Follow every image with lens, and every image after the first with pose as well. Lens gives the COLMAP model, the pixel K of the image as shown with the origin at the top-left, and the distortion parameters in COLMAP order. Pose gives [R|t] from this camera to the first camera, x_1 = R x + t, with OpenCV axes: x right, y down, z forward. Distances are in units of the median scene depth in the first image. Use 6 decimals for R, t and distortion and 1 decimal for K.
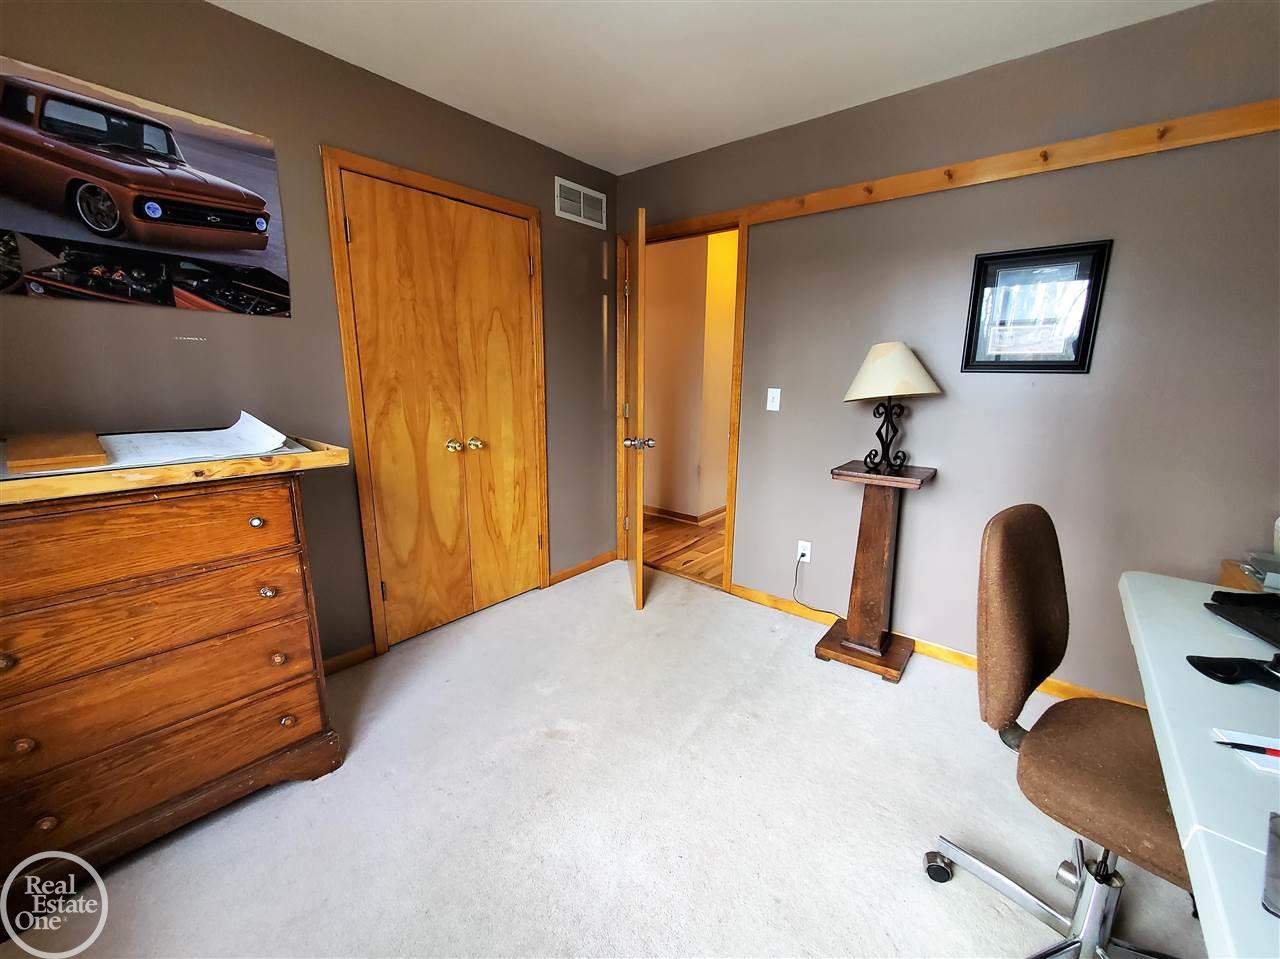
lens RADIAL K [[513.2, 0, 644.0], [0, 513.2, 477.0], [0, 0, 1]] dist [-0.001615, -0.000697]
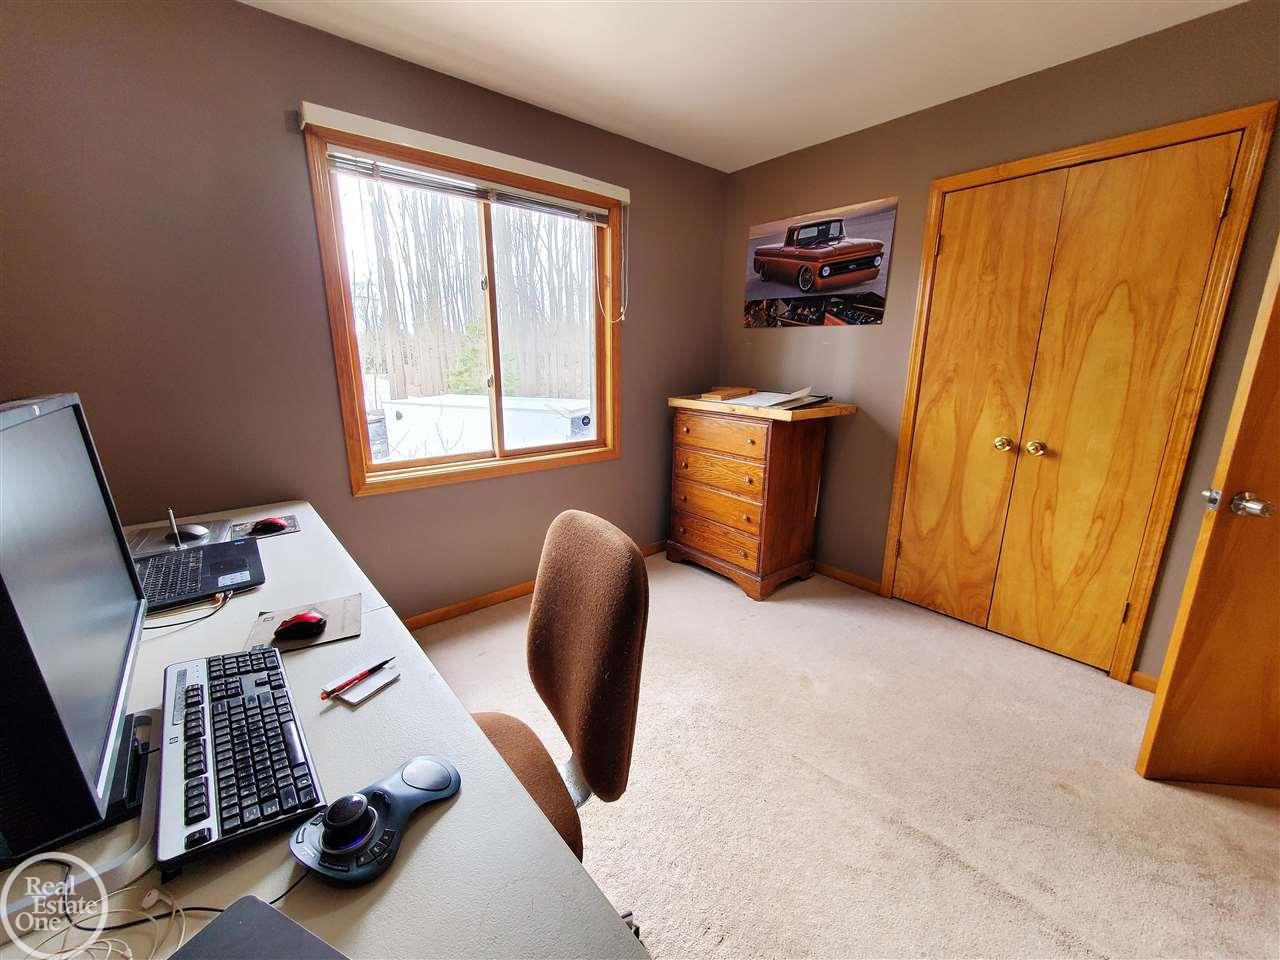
lens RADIAL K [[513.2, 0, 644.0], [0, 513.2, 477.5], [0, 0, 1]] dist [-0.001615, -0.000697]
pose [[-0.175227, 0.214924, -0.960783, 0.735679], [-0.210467, 0.945145, 0.249810, -0.112344], [0.961769, 0.245986, -0.120380, 0.562850]]
